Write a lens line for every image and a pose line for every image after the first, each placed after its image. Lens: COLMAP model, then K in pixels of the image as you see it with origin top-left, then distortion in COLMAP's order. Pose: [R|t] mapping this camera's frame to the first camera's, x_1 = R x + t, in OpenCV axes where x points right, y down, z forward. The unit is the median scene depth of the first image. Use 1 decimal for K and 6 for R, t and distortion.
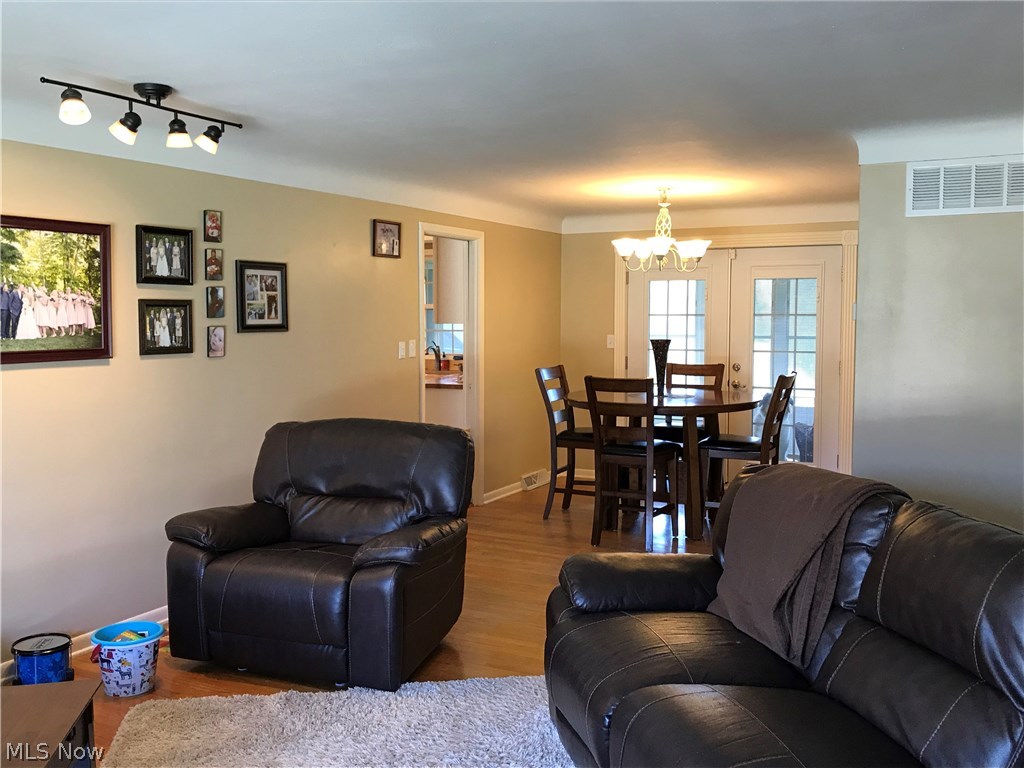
lens RADIAL K [[989.3, 0, 508.7], [0, 989.3, 382.9], [0, 0, 1]] dist [0.147585, 0.000000]
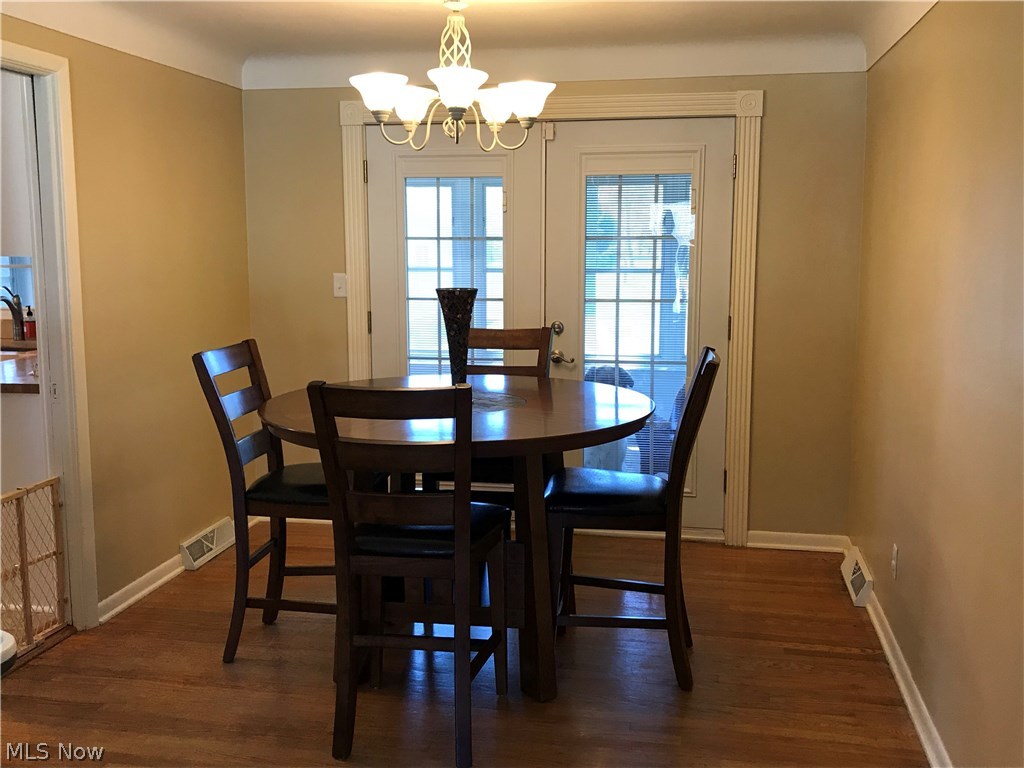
lens RADIAL K [[1062.2, 0, 507.8], [0, 1062.2, 386.2], [0, 0, 1]] dist [0.032213, 0.000000]
pose [[0.959125, -0.041190, 0.279970, 0.027235], [0.021841, 0.997174, 0.071886, -0.030666], [-0.282140, -0.062832, 0.957313, 0.465075]]
